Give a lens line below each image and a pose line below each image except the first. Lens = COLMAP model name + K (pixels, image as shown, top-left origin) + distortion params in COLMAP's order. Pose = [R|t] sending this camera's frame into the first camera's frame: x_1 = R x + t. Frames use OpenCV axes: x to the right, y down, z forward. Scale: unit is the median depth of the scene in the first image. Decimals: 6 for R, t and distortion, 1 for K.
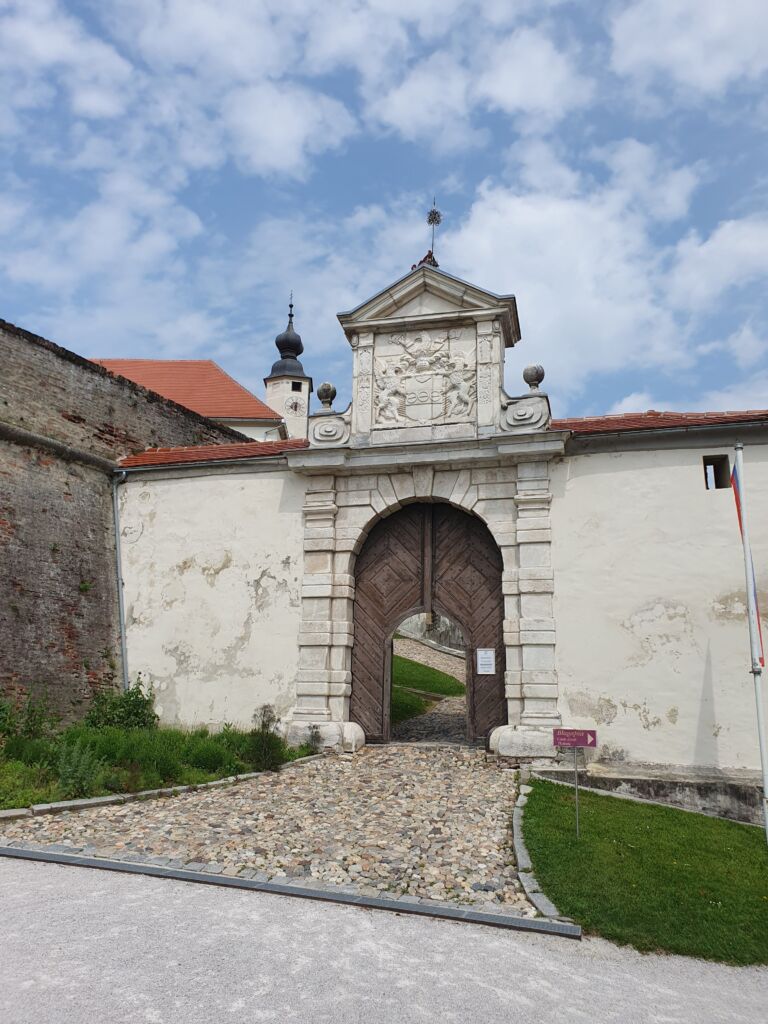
lens RADIAL K [[771.8, 0, 384.0], [0, 771.8, 512.0], [0, 0, 1]] dist [0.186936, -0.411004]
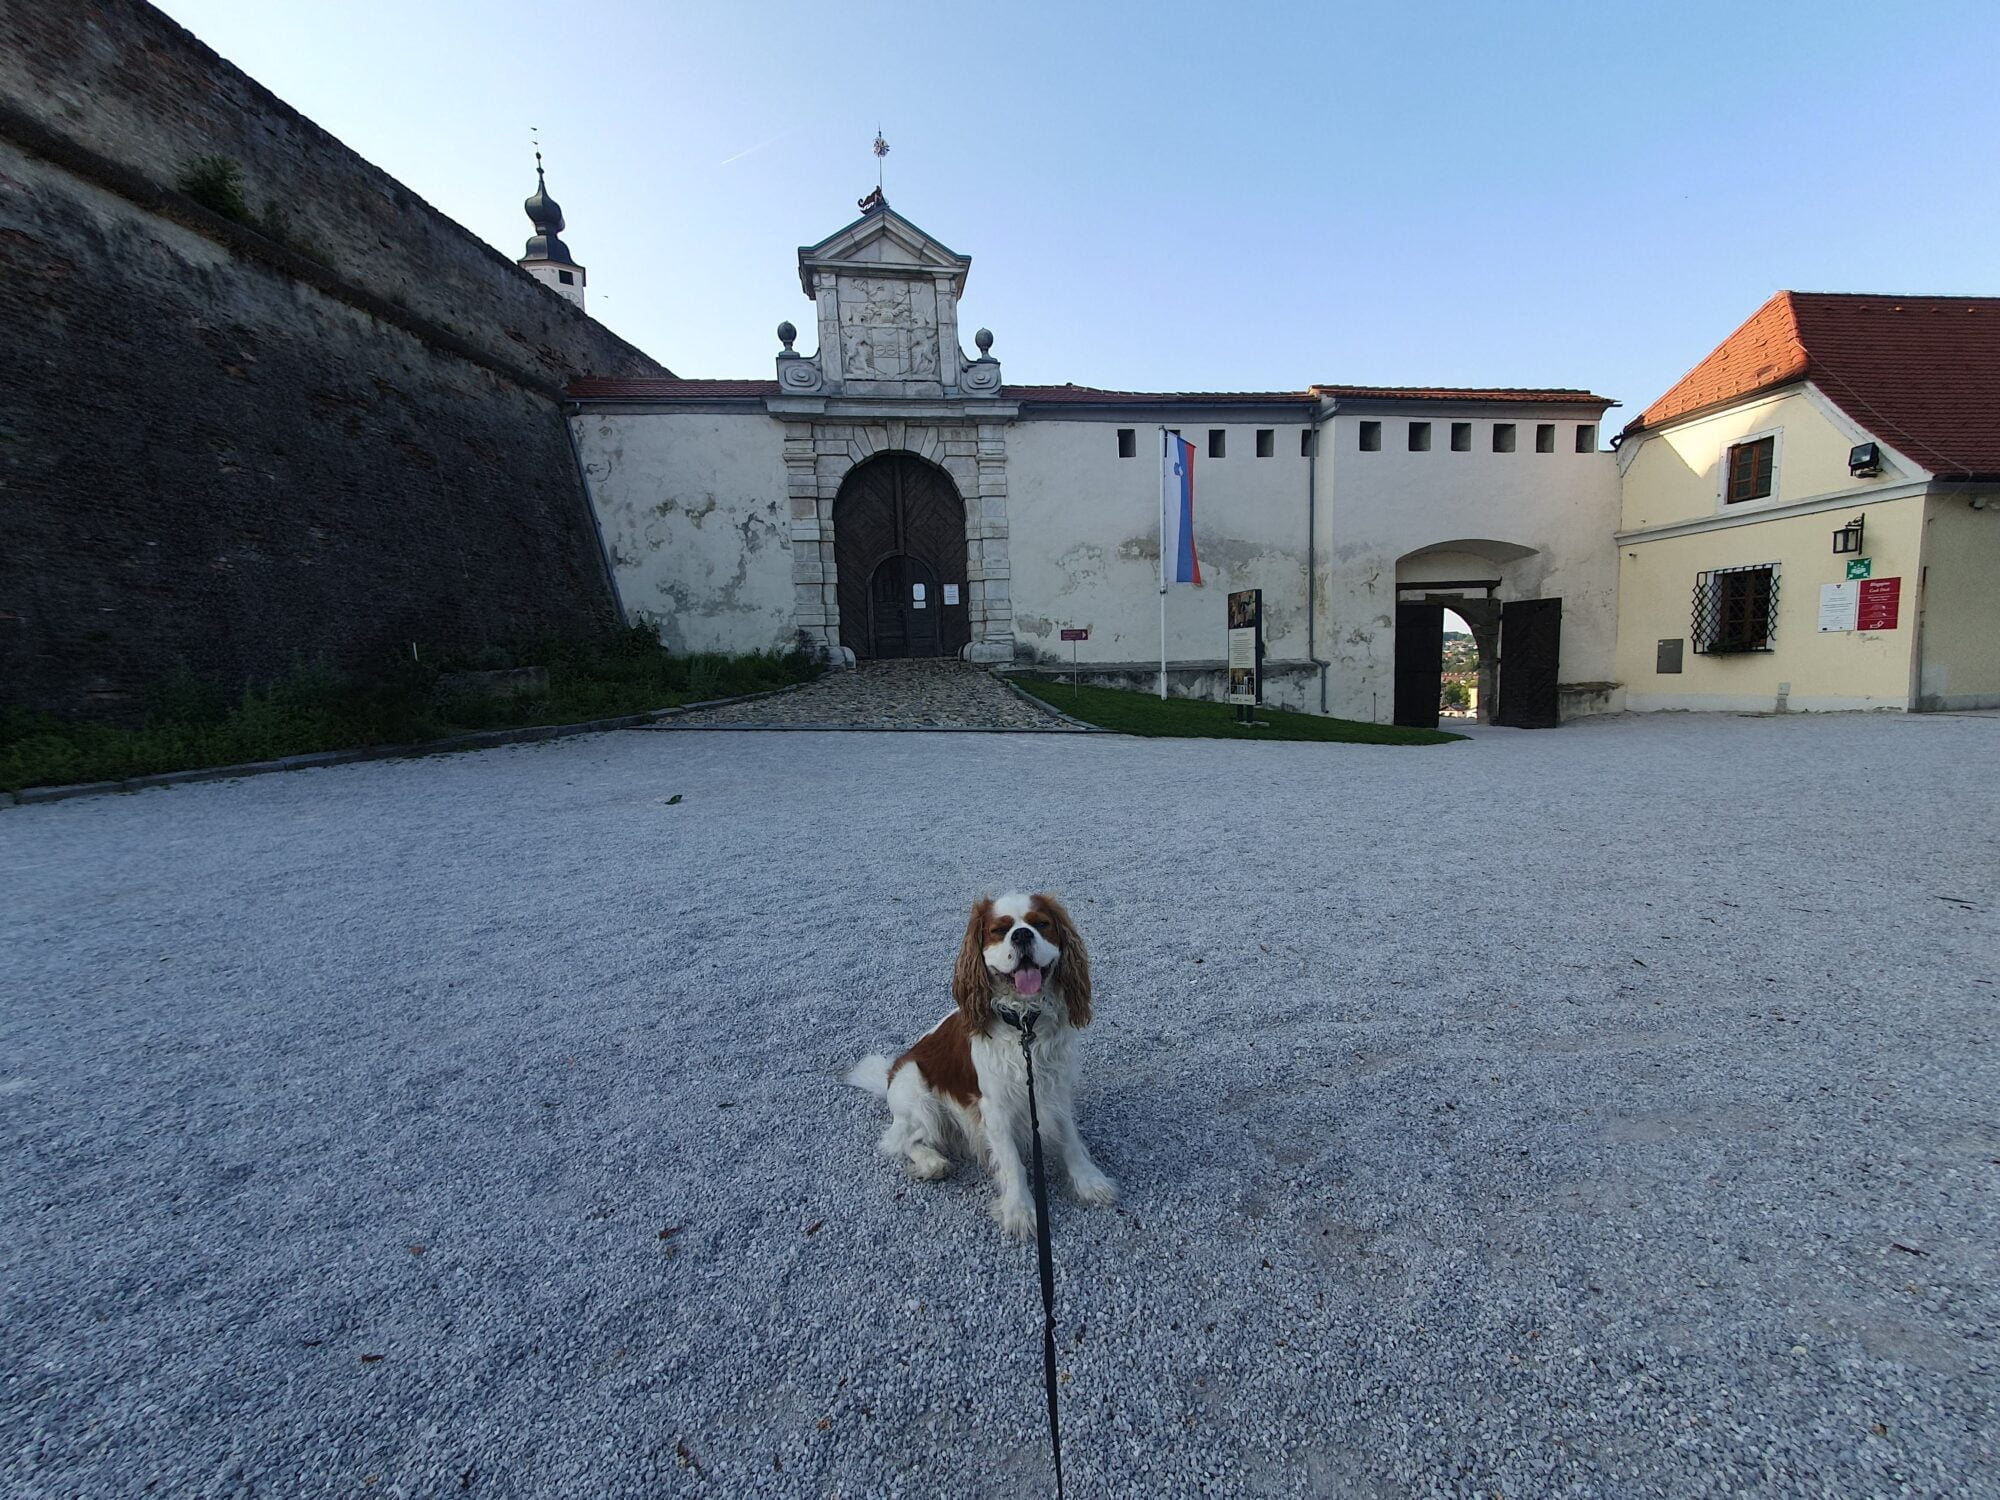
lens RADIAL K [[826.9, 0, 1000.0], [0, 826.9, 750.0], [0, 0, 1]] dist [0.001776, 0.000370]
pose [[0.907808, -0.091175, 0.409356, -0.339646], [-0.051324, 0.944593, 0.324207, -0.004890], [-0.416235, -0.315328, 0.852829, -0.218076]]
